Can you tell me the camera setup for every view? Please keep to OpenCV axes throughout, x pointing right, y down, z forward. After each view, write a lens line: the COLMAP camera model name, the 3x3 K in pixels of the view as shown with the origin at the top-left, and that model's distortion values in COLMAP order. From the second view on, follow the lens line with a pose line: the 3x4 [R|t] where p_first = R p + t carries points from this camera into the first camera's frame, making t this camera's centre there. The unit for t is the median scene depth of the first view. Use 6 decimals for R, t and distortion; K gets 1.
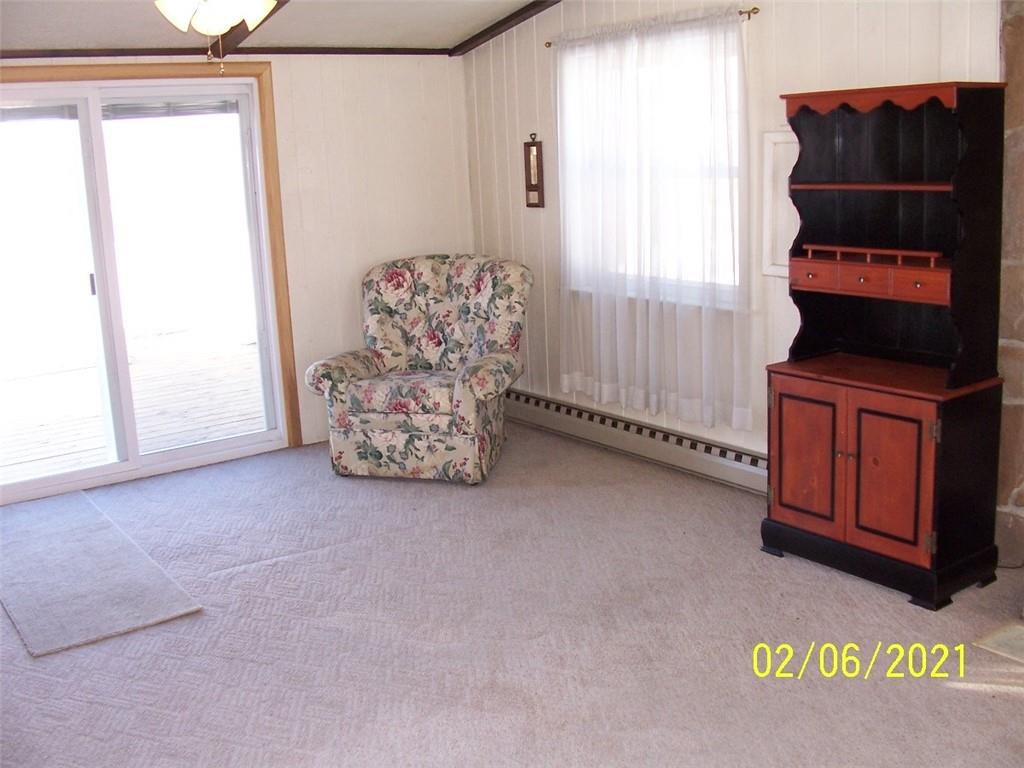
lens RADIAL K [[1074.8, 0, 509.9], [0, 1074.8, 383.4], [0, 0, 1]] dist [-0.120585, 0.000000]
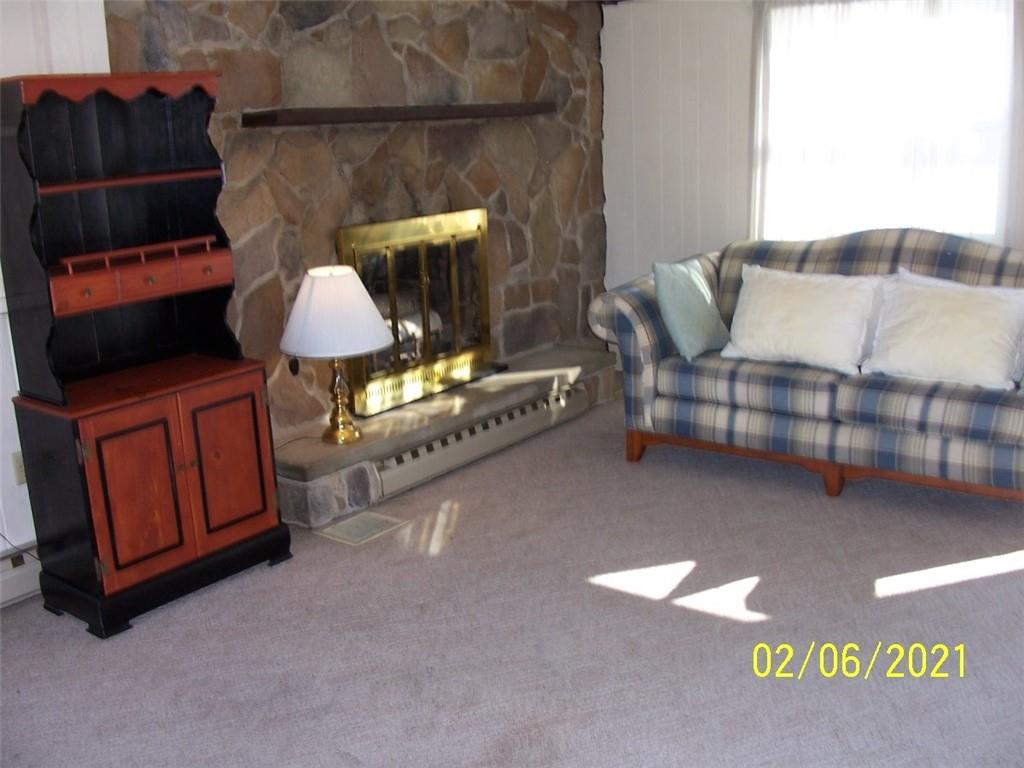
lens RADIAL K [[1074.8, 0, 511.3], [0, 1074.8, 384.5], [0, 0, 1]] dist [-0.120585, 0.000000]
pose [[-0.299729, -0.176278, 0.937597, -0.633969], [0.252273, 0.933154, 0.256089, -0.167280], [-0.920066, 0.313288, -0.235223, 0.939890]]
